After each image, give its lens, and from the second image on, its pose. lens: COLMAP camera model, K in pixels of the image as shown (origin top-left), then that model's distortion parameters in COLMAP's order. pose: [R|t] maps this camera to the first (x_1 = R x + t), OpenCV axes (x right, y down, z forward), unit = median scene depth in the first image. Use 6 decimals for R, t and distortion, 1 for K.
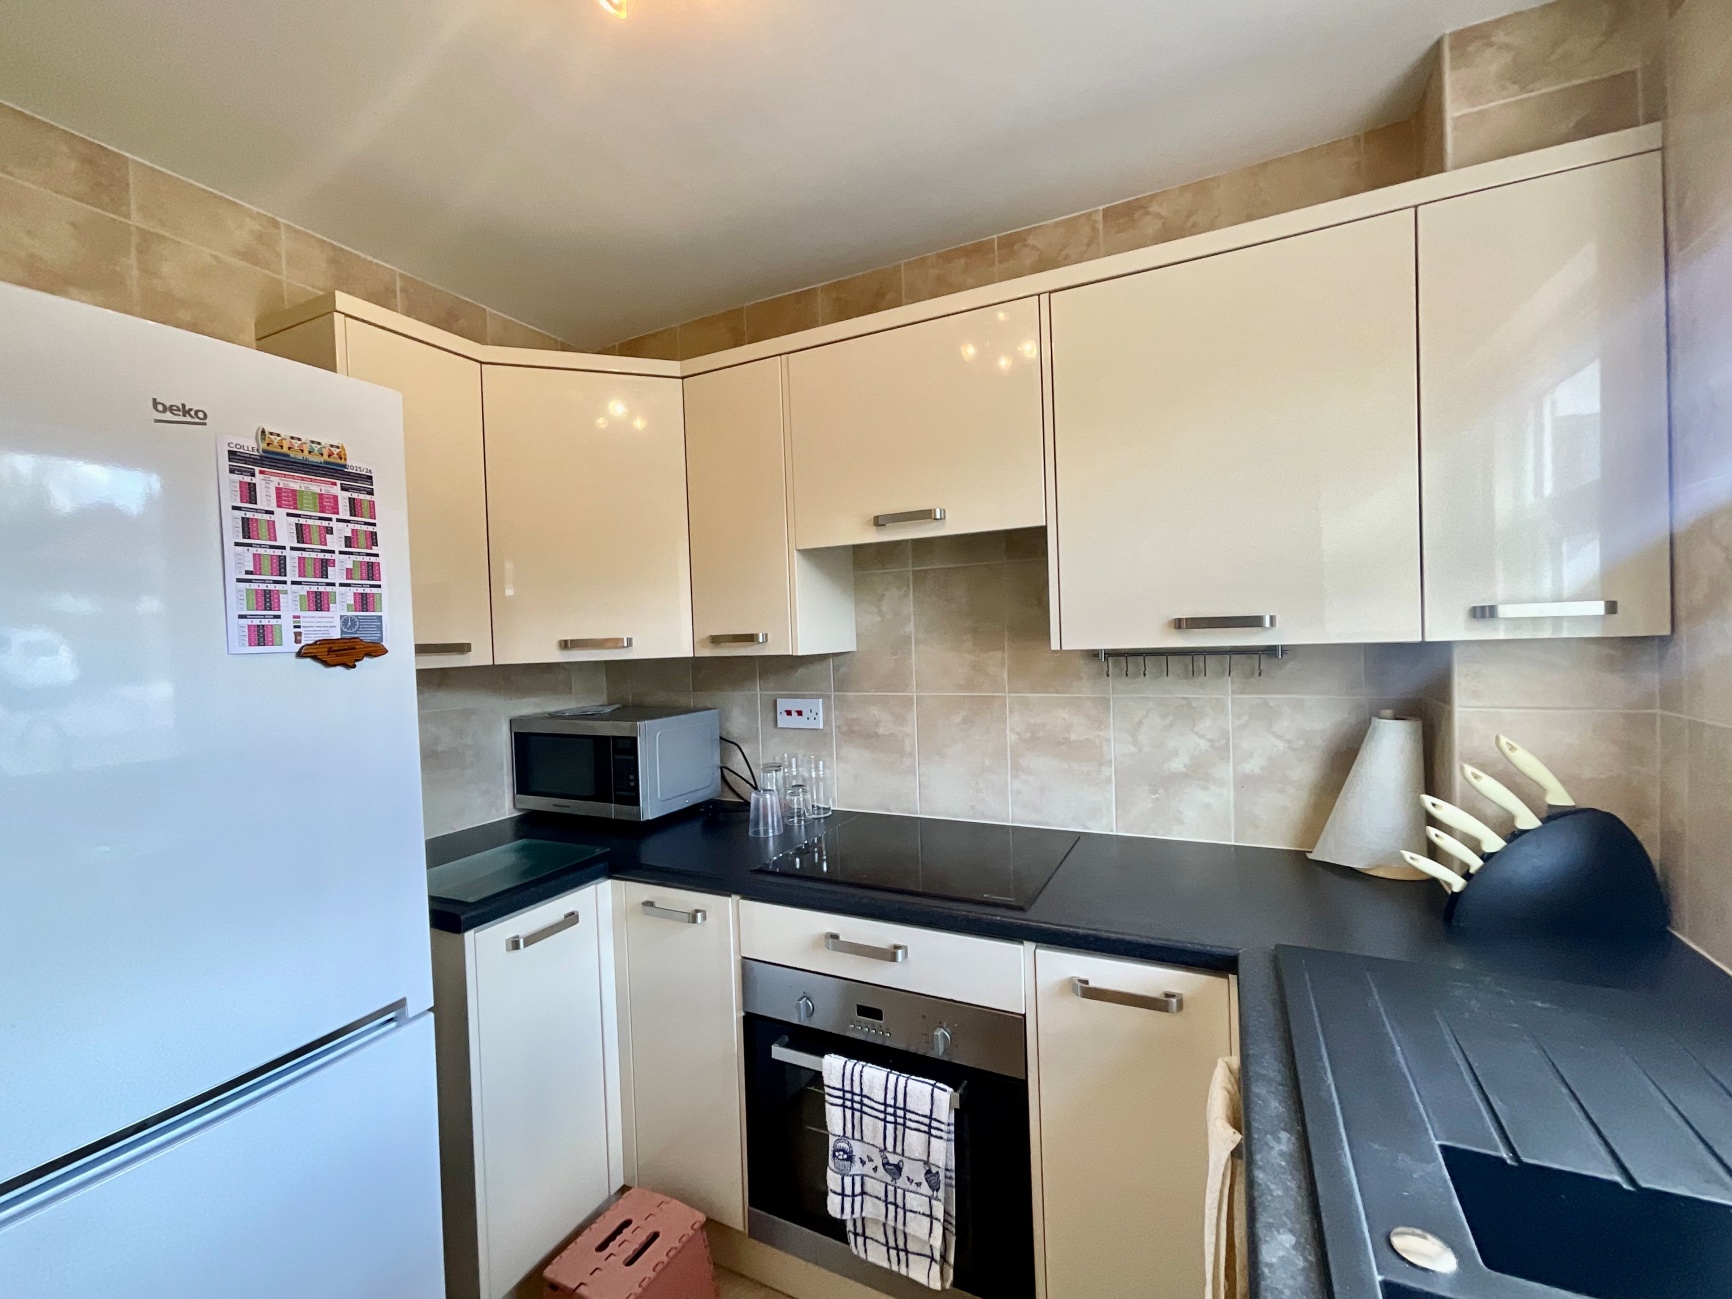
lens RADIAL K [[725.8, 0, 860.0], [0, 725.8, 652.6], [0, 0, 1]] dist [-0.003606, 0.000328]
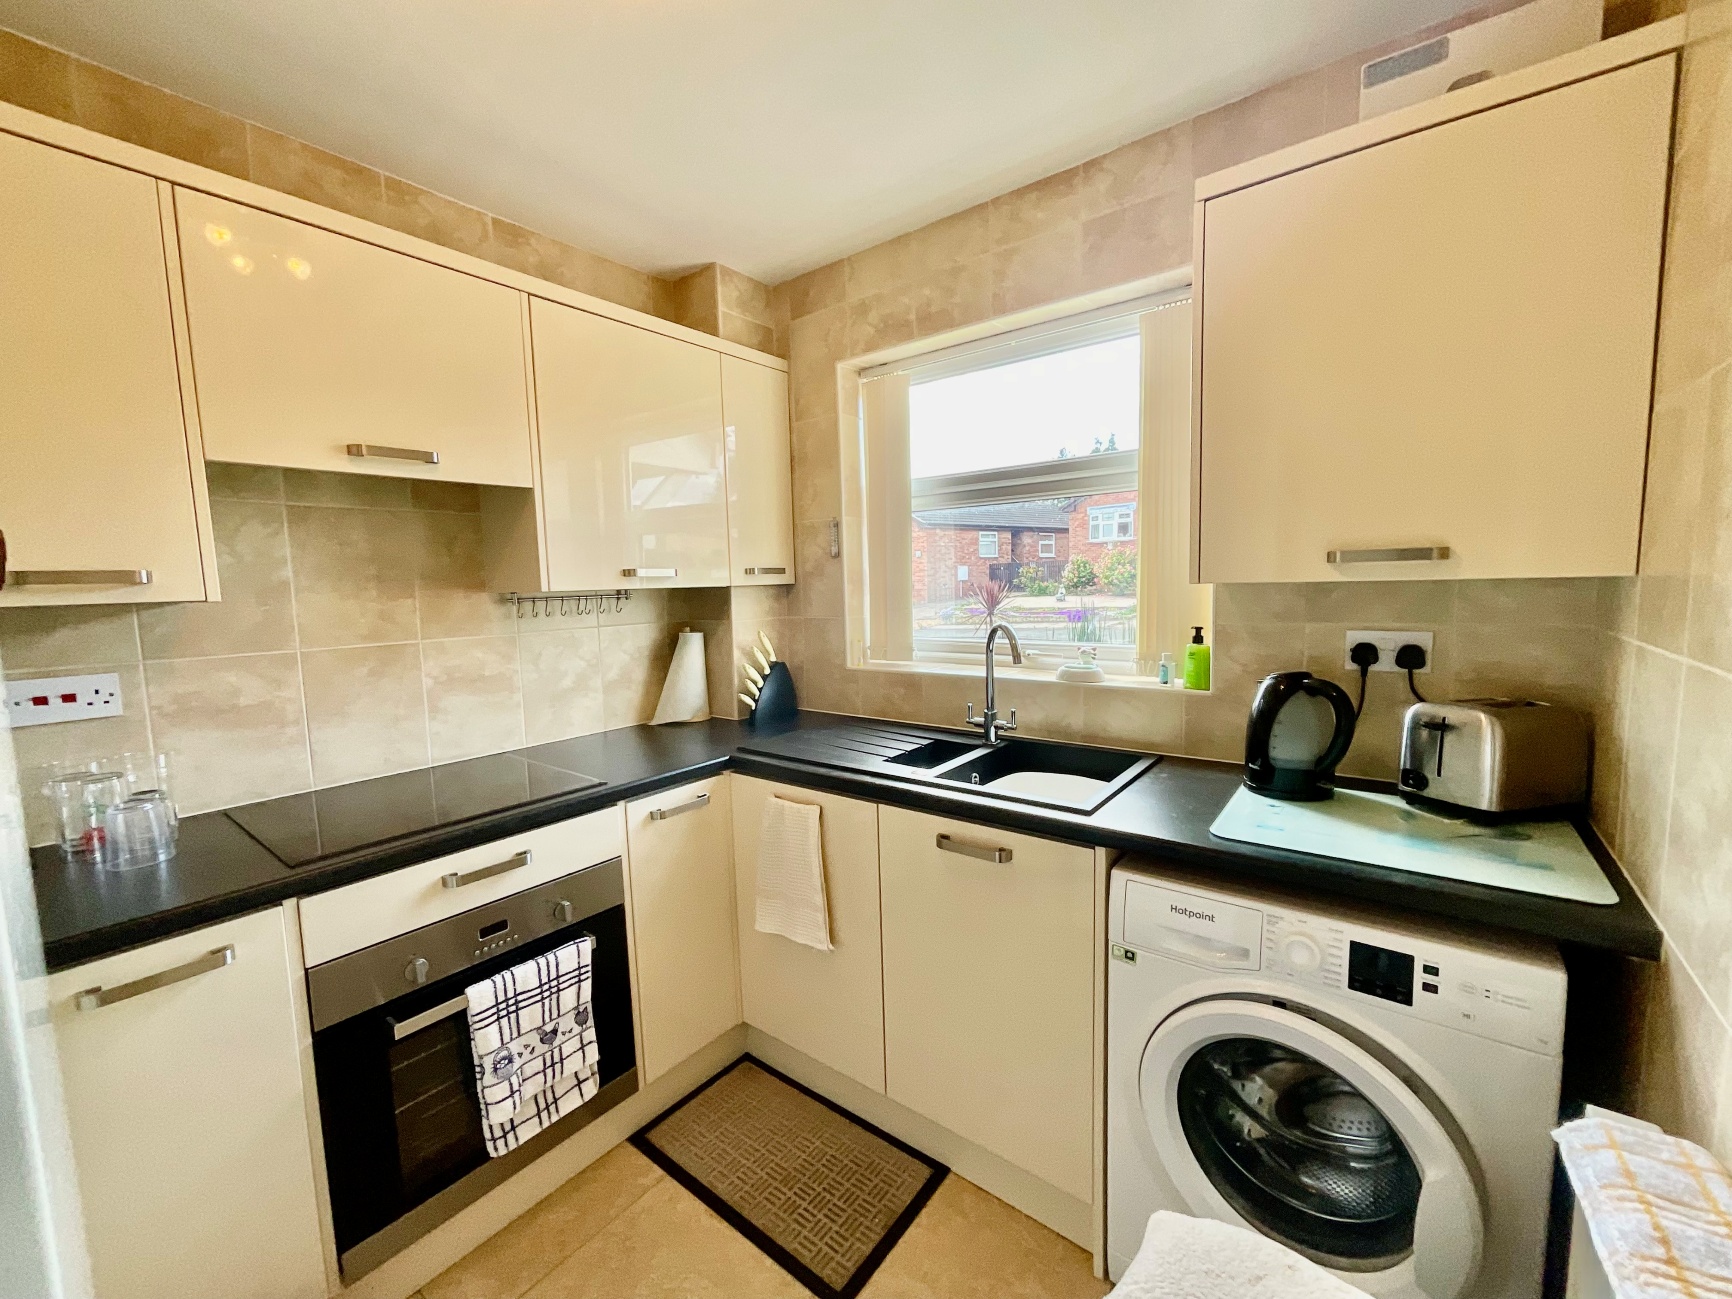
lens RADIAL K [[725.8, 0, 860.0], [0, 725.8, 652.6], [0, 0, 1]] dist [-0.003606, 0.000328]
pose [[0.194213, -0.068233, 0.978584, -0.792138], [0.044309, 0.997170, 0.060735, 0.046181], [-0.979958, 0.031565, 0.196686, 0.225007]]
